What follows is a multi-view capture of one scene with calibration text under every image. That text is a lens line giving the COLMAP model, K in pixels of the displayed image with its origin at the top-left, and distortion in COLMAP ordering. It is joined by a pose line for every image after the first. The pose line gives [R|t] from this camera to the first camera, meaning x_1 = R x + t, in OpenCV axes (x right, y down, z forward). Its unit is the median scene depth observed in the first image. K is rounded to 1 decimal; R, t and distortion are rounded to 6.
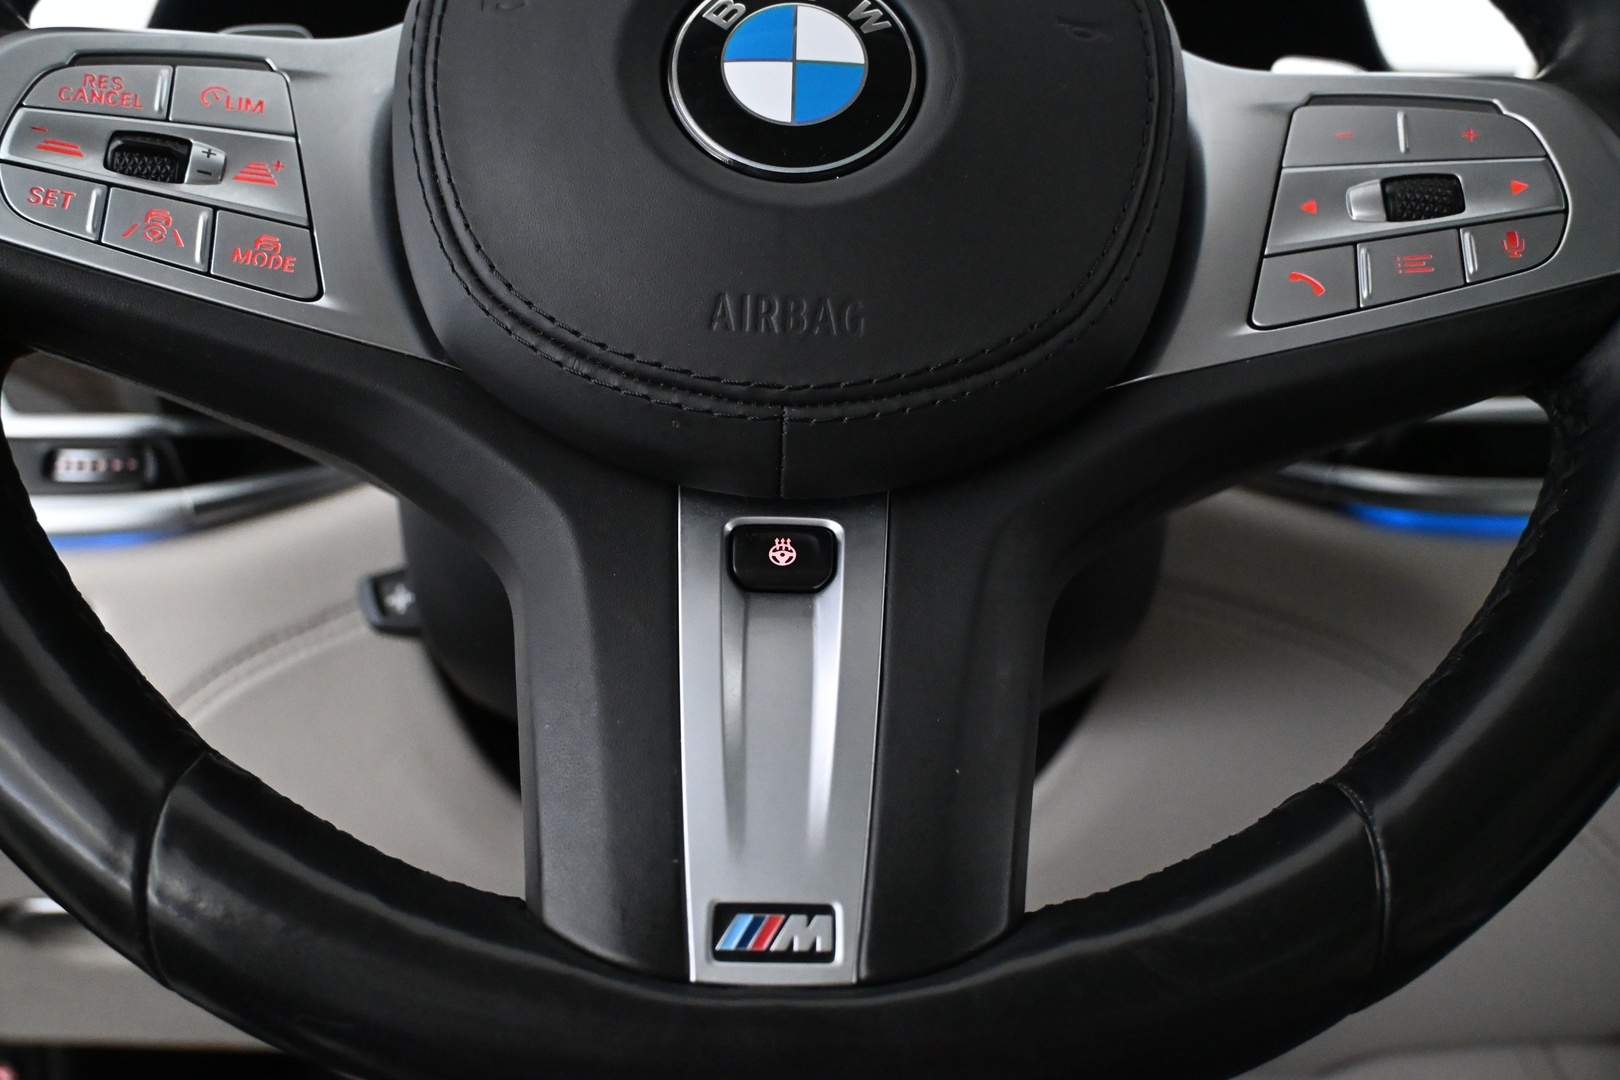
lens RADIAL K [[1545.6, 0, 819.8], [0, 1545.6, 530.2], [0, 0, 1]] dist [-0.017156, 0.000000]
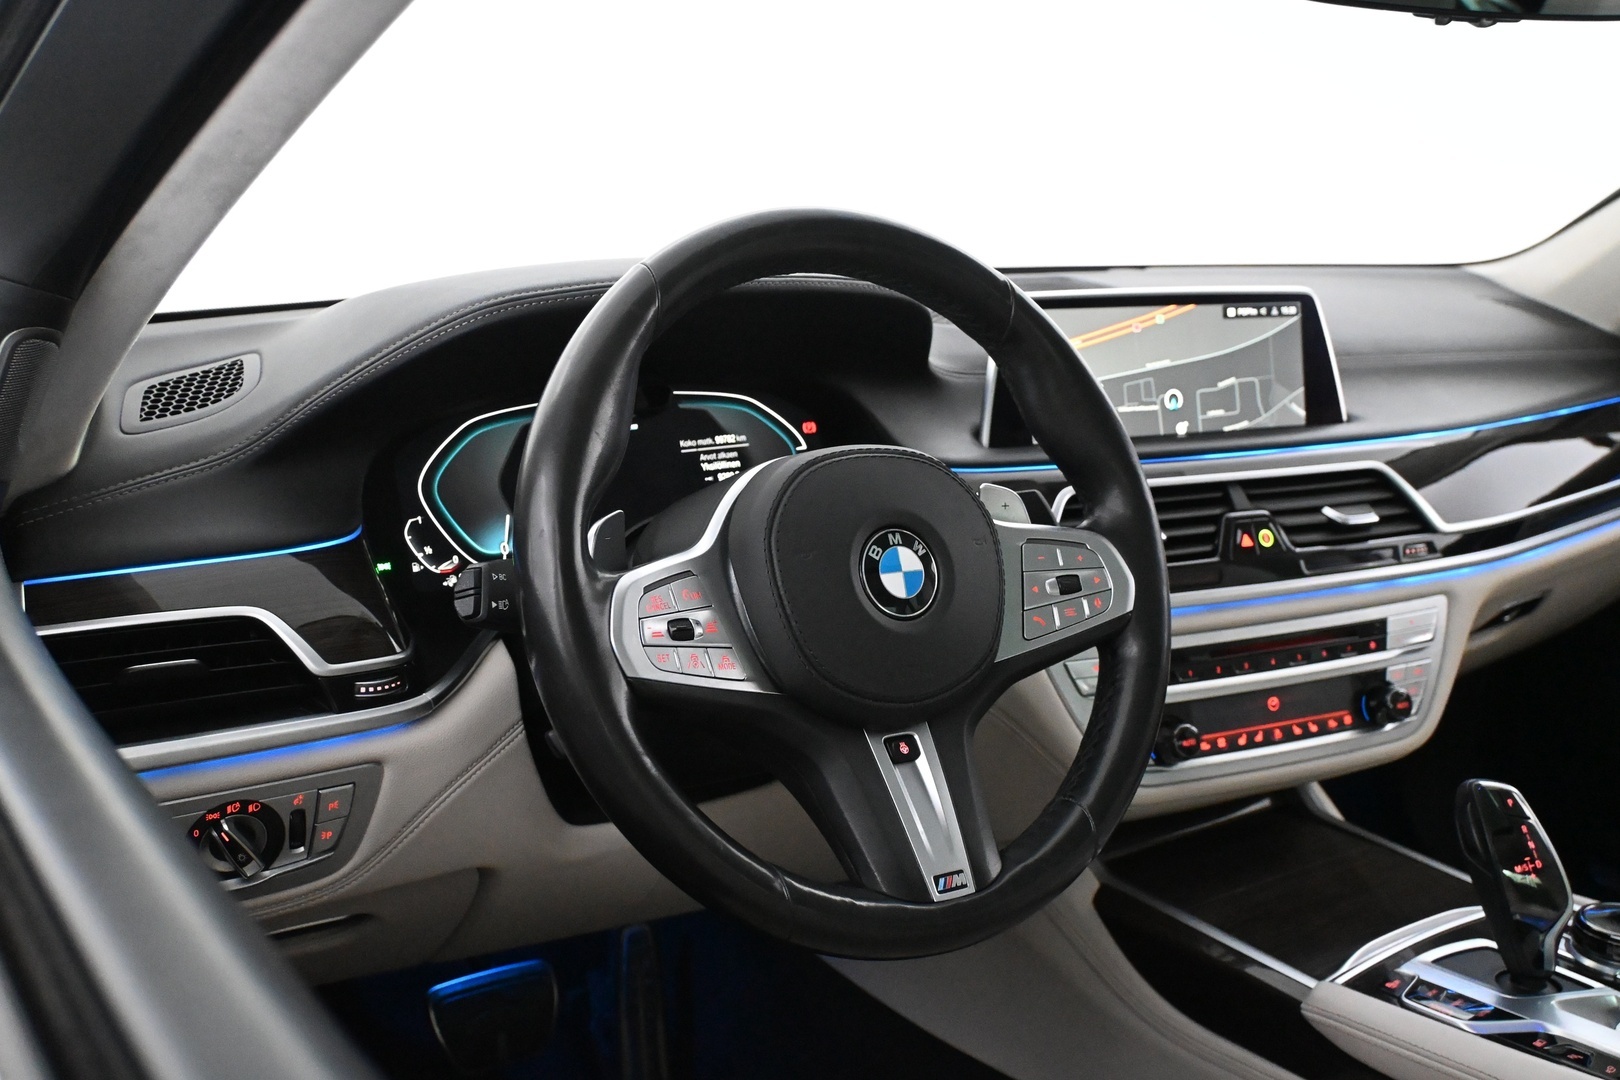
lens RADIAL K [[1644.4, 0, 813.2], [0, 1644.4, 491.1], [0, 0, 1]] dist [-0.035958, 0.000000]
pose [[0.849788, -0.080443, 0.520951, -1.659468], [0.016693, 0.991898, 0.125934, -0.815314], [-0.526860, -0.098321, 0.844246, -1.366710]]
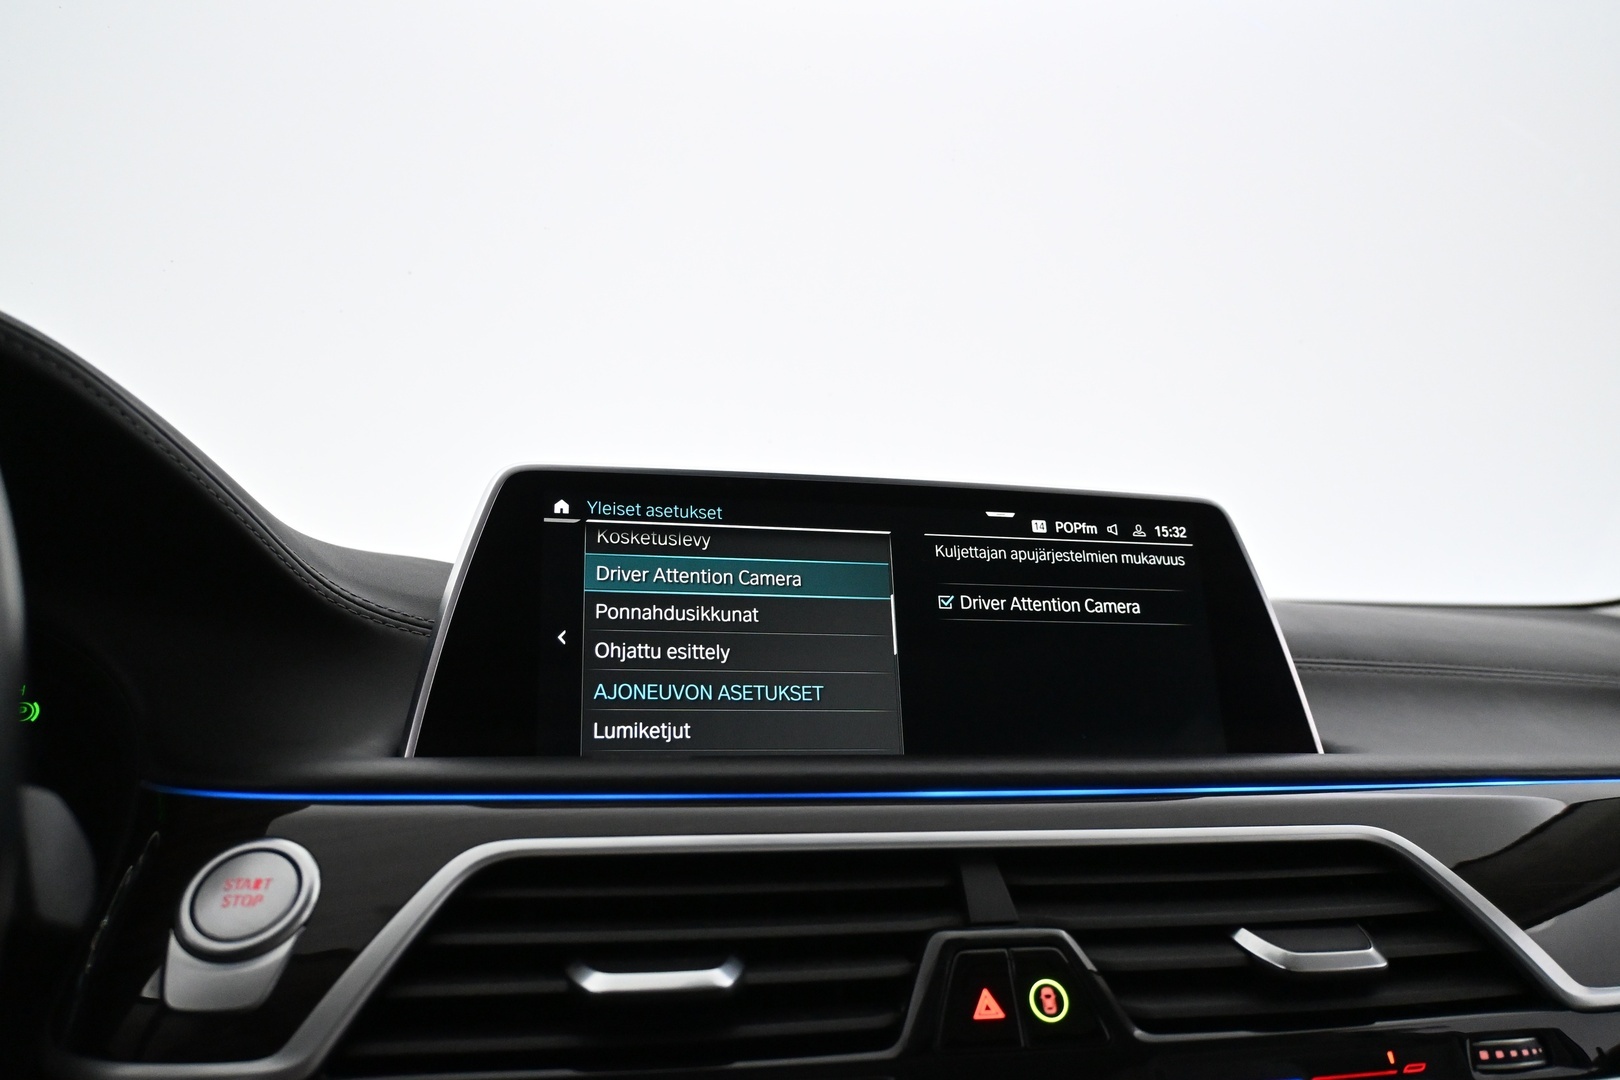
lens RADIAL K [[1219.0, 0, 810.0], [0, 1219.0, 541.3], [0, 0, 1]] dist [-0.021708, 0.024859]
pose [[0.942613, 0.061180, 0.328234, 0.829702], [0.012241, 0.976076, -0.217085, -0.338743], [-0.333662, 0.208645, 0.919313, 0.421768]]
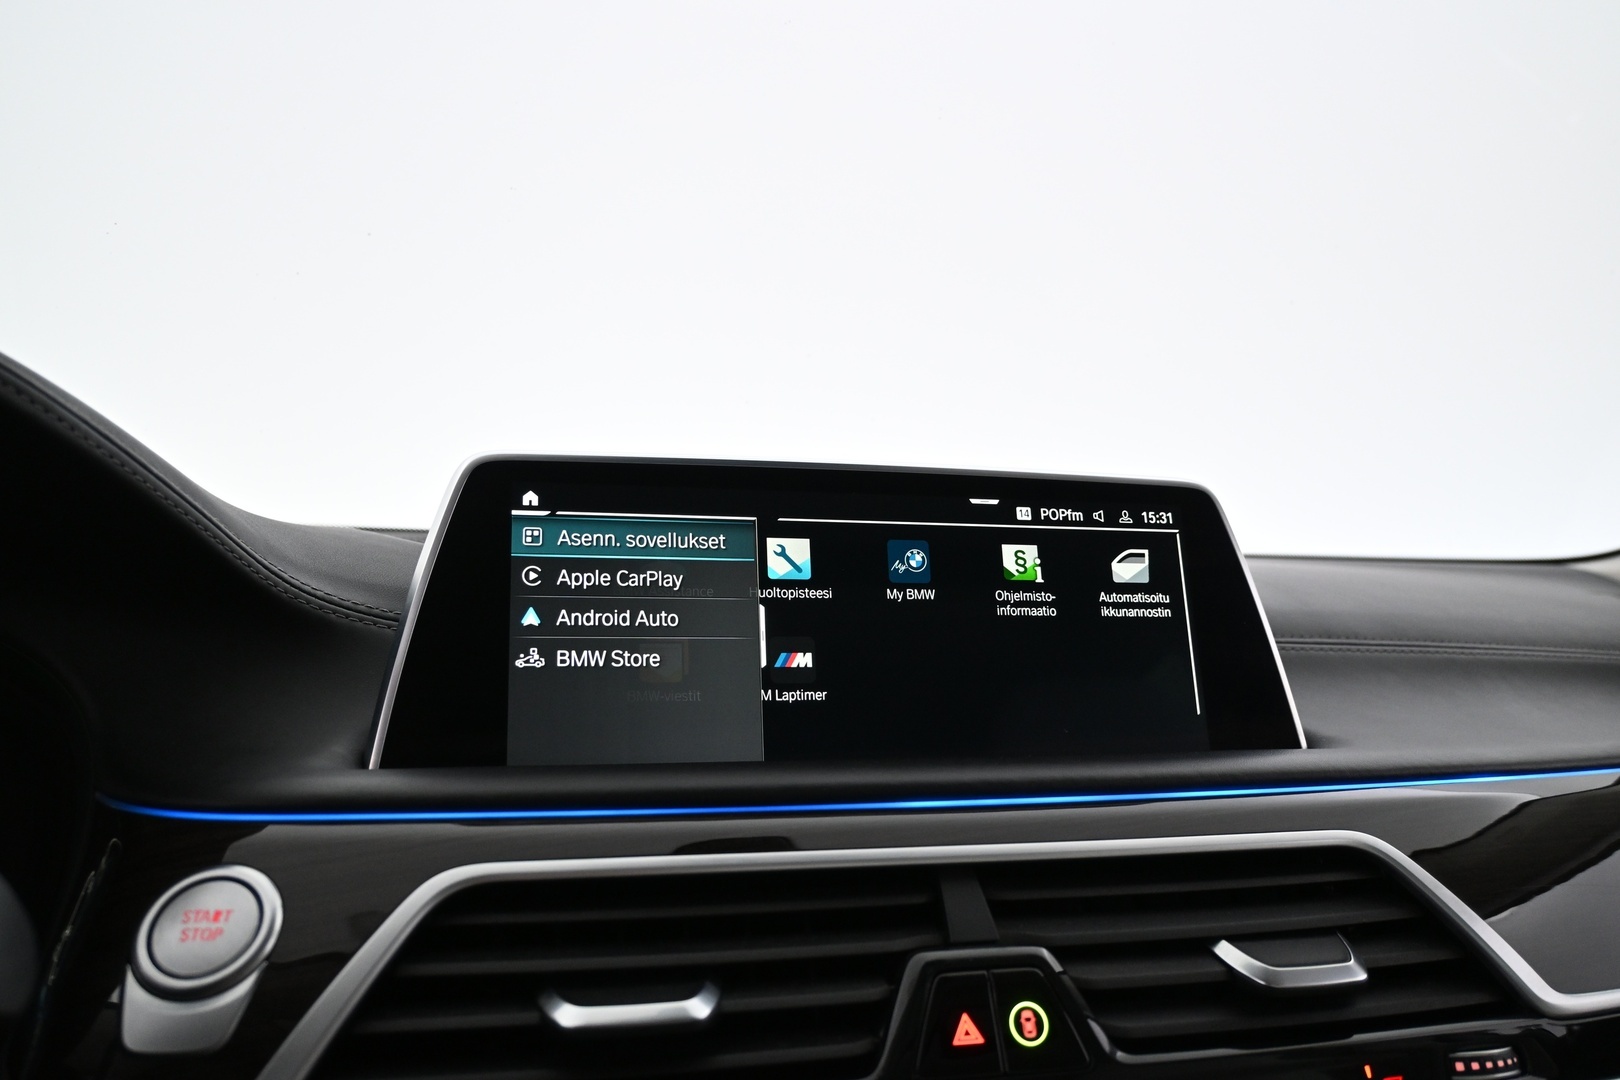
lens RADIAL K [[1219.0, 0, 809.8], [0, 1219.0, 539.9], [0, 0, 1]] dist [-0.021708, 0.024859]
pose [[0.935779, 0.042217, 0.350051, 0.837845], [0.010992, 0.988830, -0.148640, -0.444082], [-0.352416, 0.142942, 0.924862, 0.450293]]
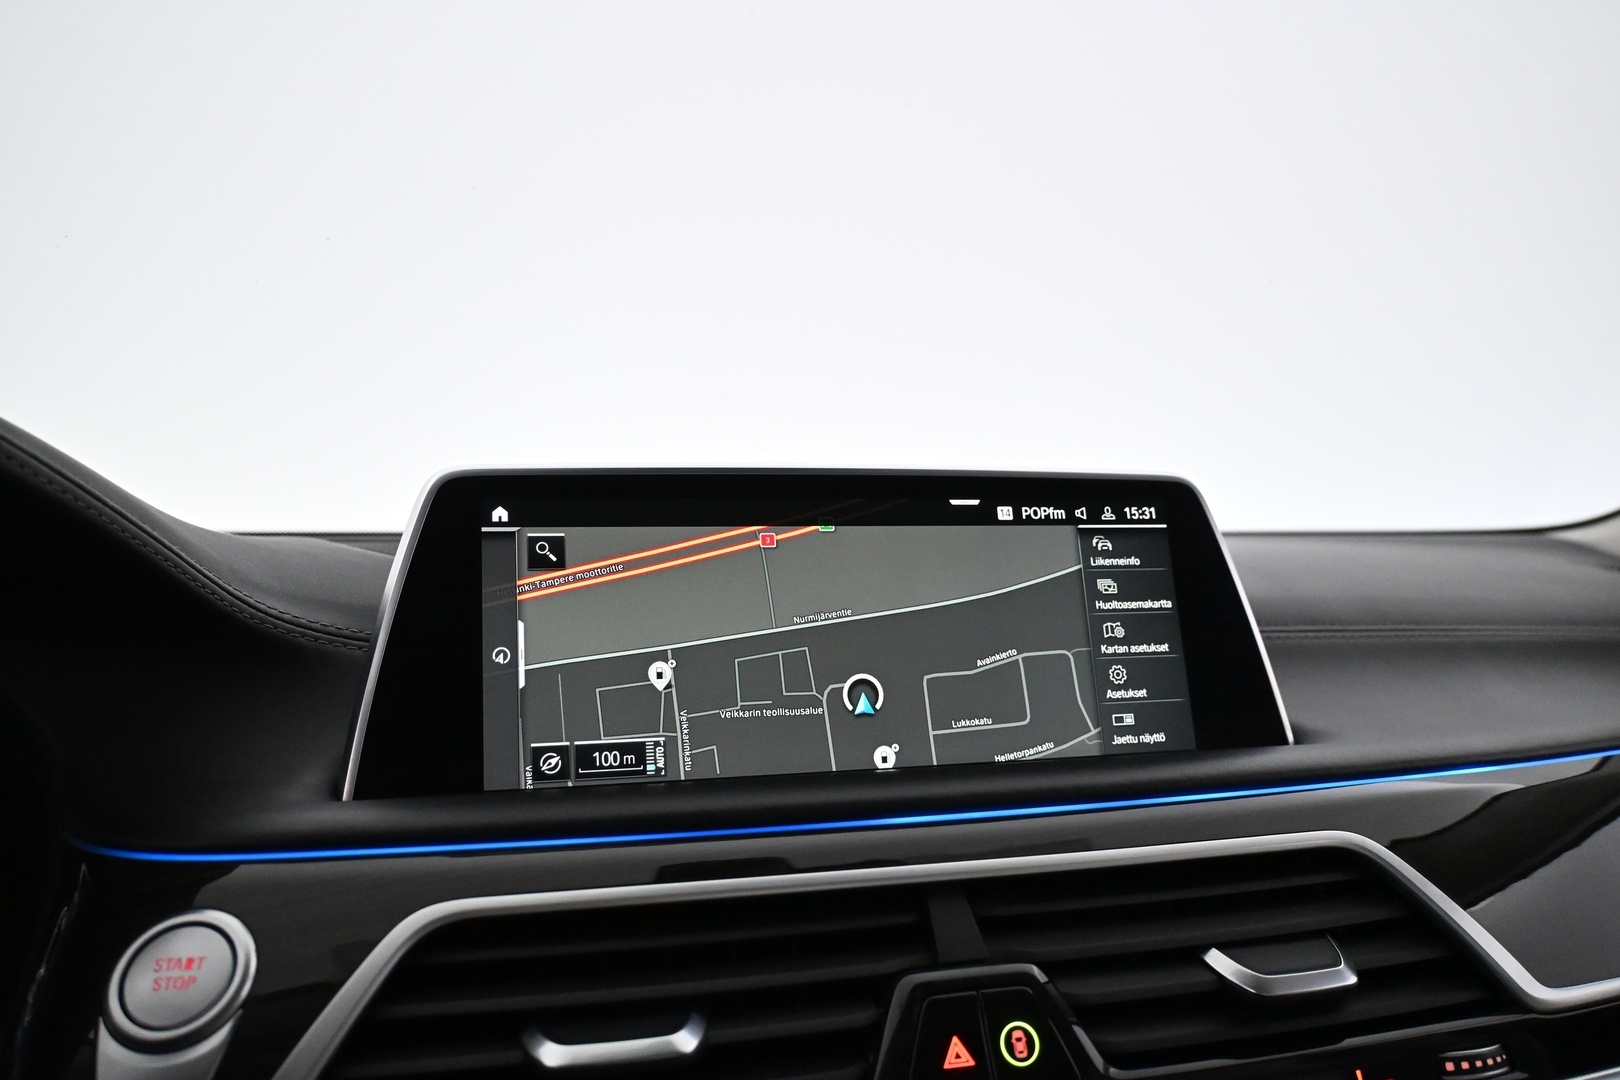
lens RADIAL K [[1222.7, 0, 809.8], [0, 1222.7, 539.7], [0, 0, 1]] dist [-0.035106, 0.027278]
pose [[0.931322, 0.010210, 0.364053, 0.851638], [0.037188, 0.991716, -0.122948, -0.495609], [-0.362293, 0.128042, 0.923228, 0.466579]]
